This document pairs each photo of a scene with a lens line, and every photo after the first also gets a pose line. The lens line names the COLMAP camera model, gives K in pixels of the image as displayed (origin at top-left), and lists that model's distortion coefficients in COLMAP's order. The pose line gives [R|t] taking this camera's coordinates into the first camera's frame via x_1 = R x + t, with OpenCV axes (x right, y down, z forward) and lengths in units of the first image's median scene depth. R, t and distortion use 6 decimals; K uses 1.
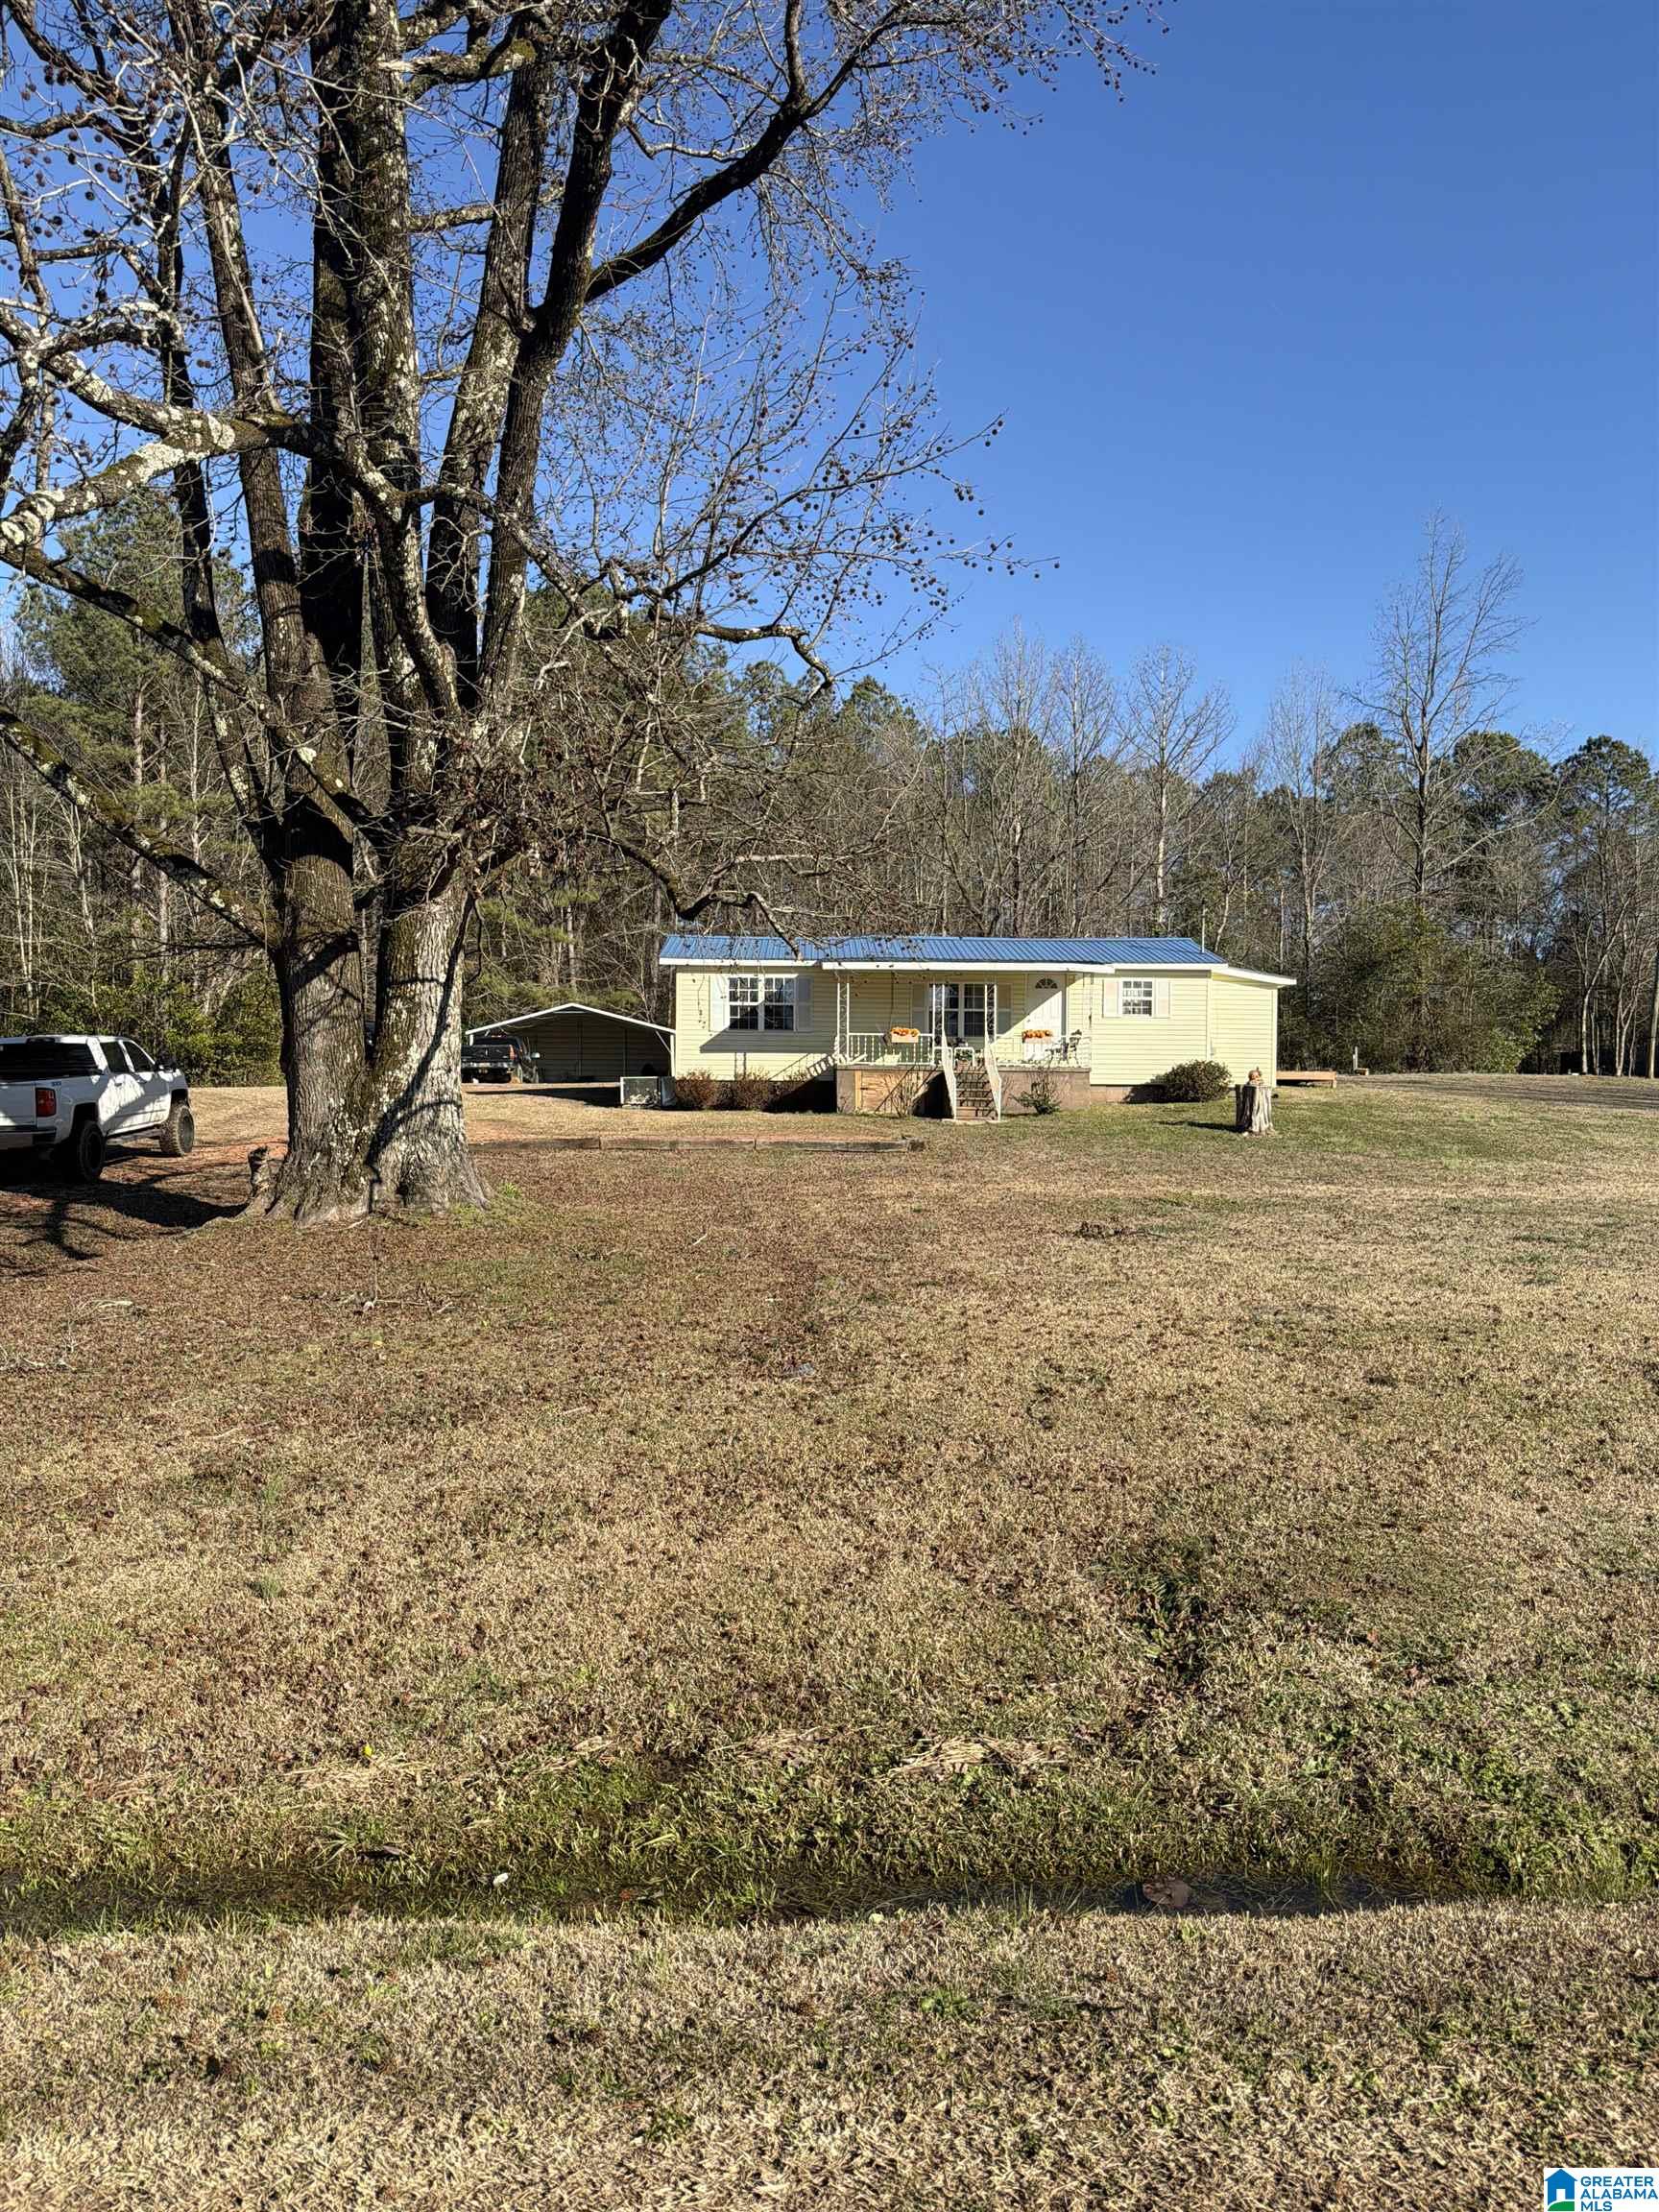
lens RADIAL K [[1548.7, 0, 813.9], [0, 1548.7, 1103.4], [0, 0, 1]] dist [0.014473, -0.000314]
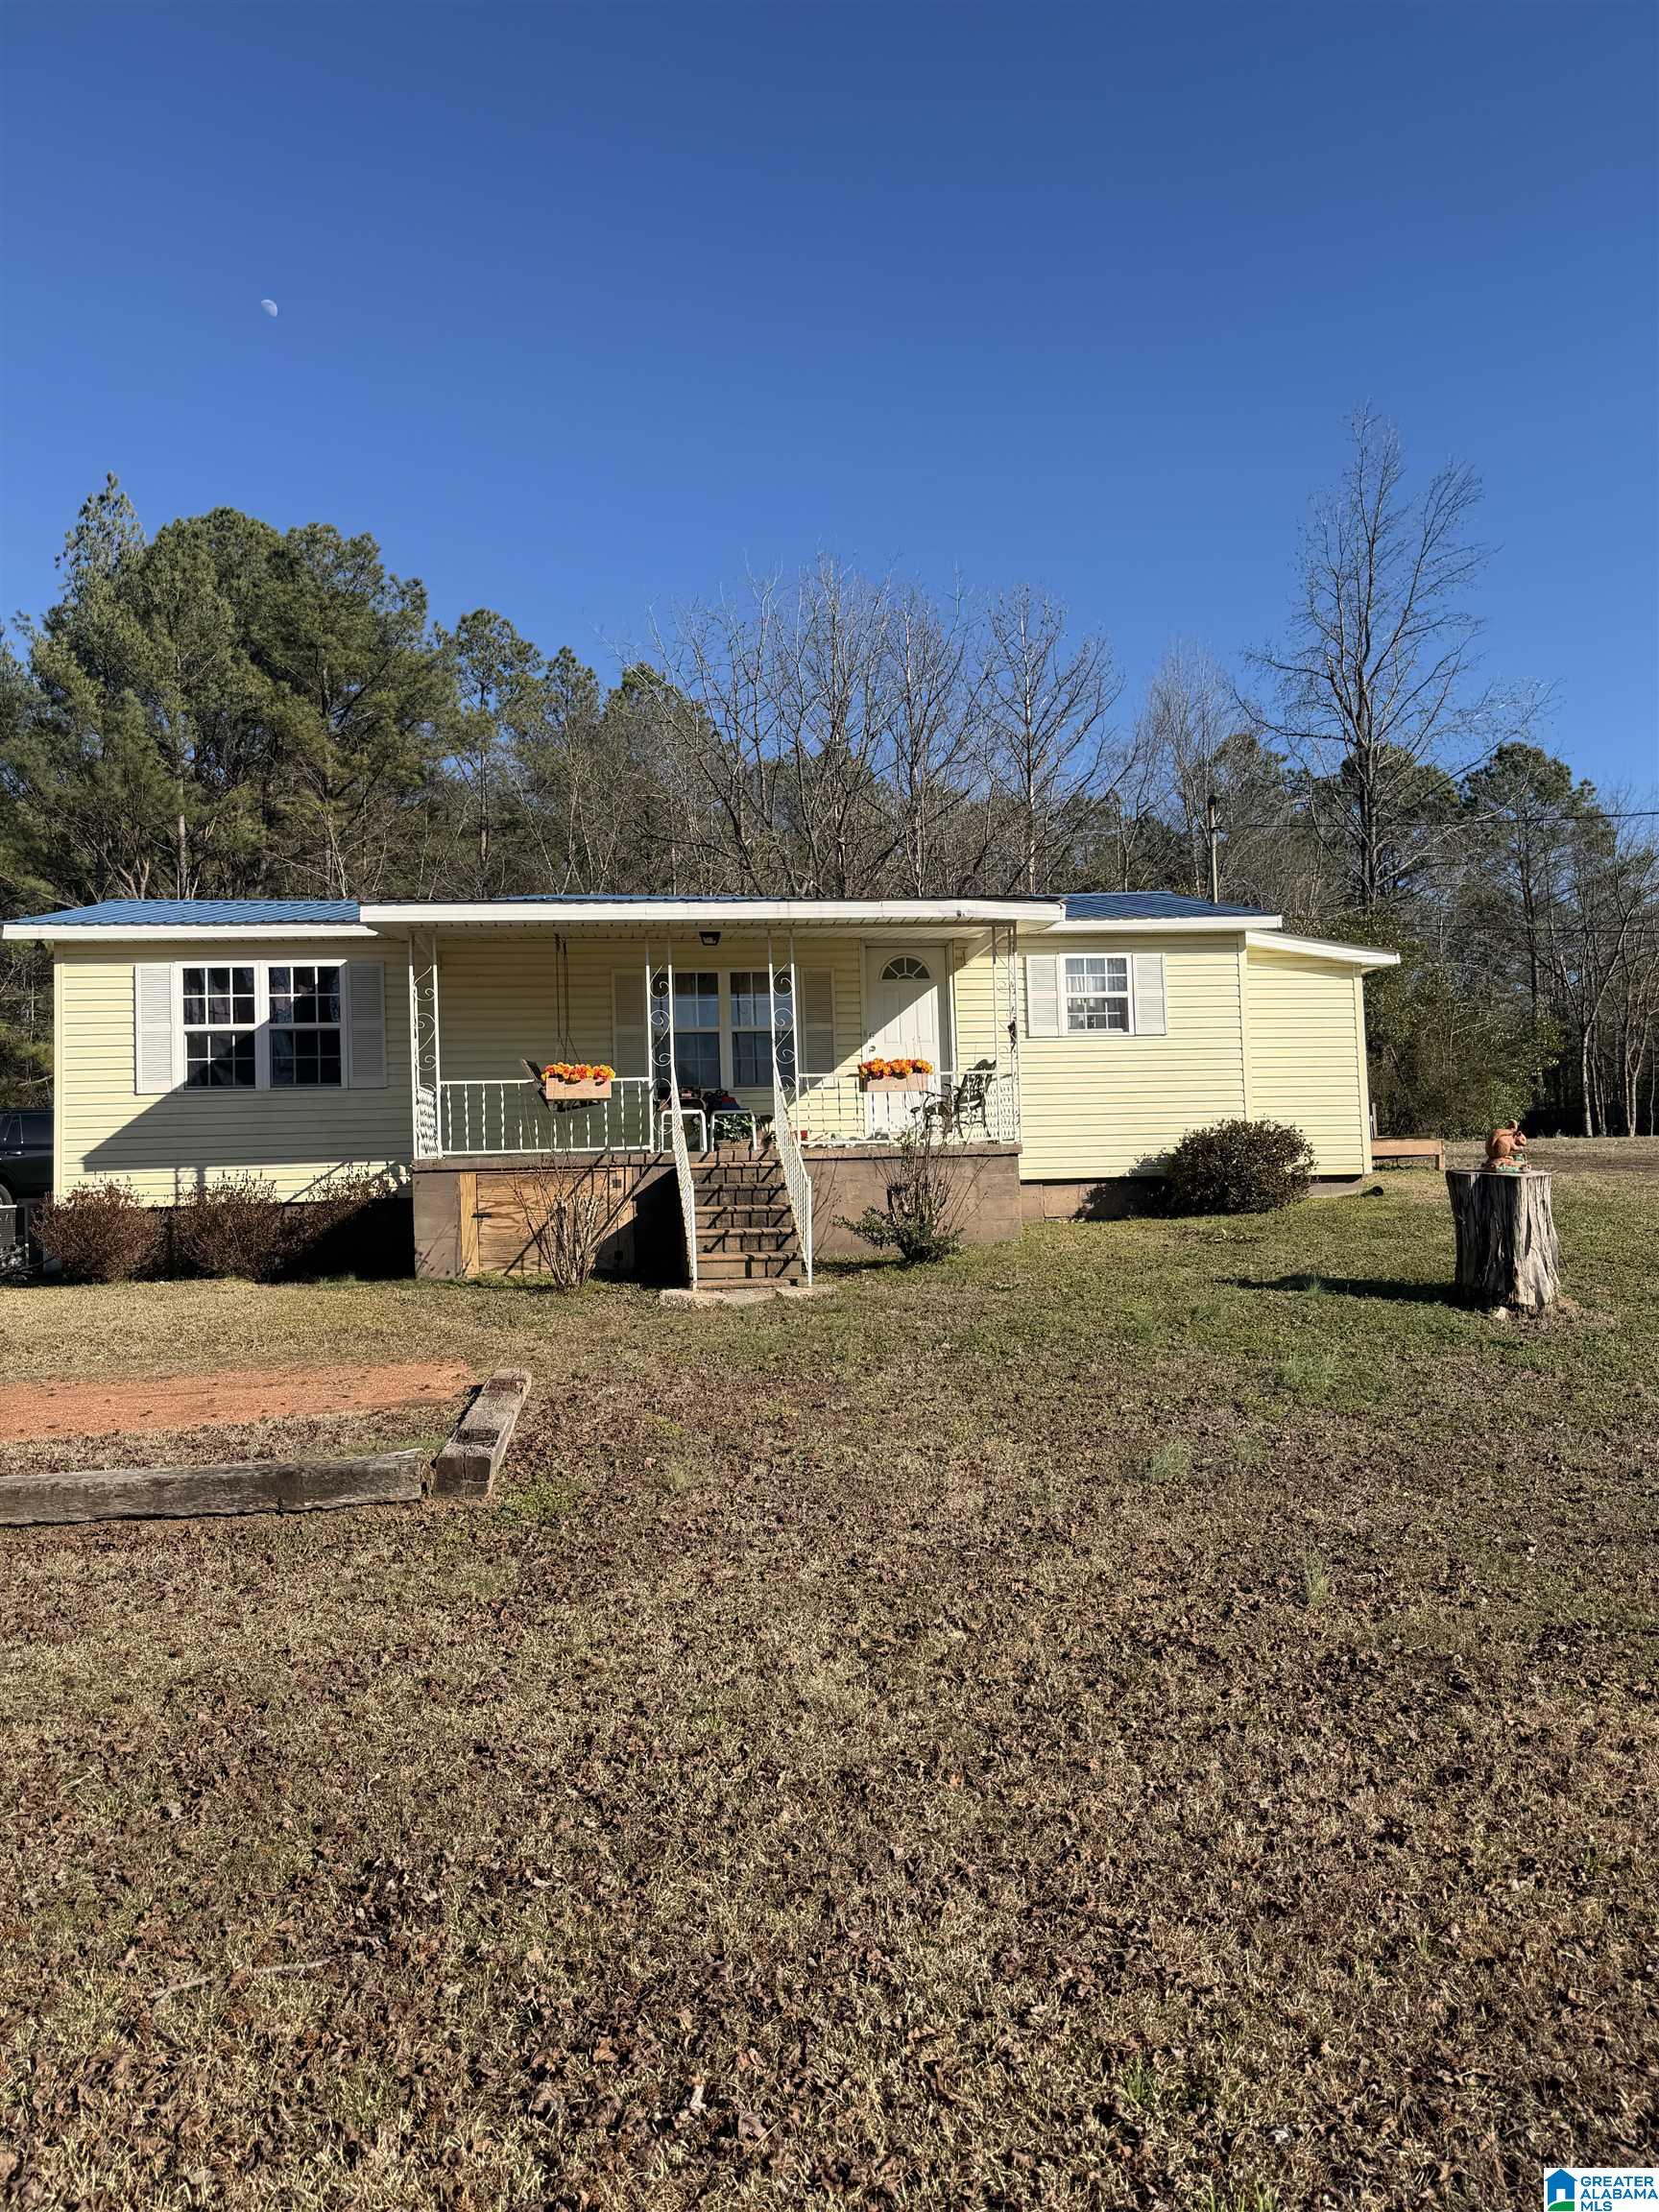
lens RADIAL K [[1548.7, 0, 829.9], [0, 1548.7, 1099.2], [0, 0, 1]] dist [0.014473, -0.000314]
pose [[0.992662, -0.034107, 0.116015, 0.073733], [0.041491, 0.997224, -0.061837, -0.010608], [-0.113583, 0.066197, 0.991321, 0.555659]]
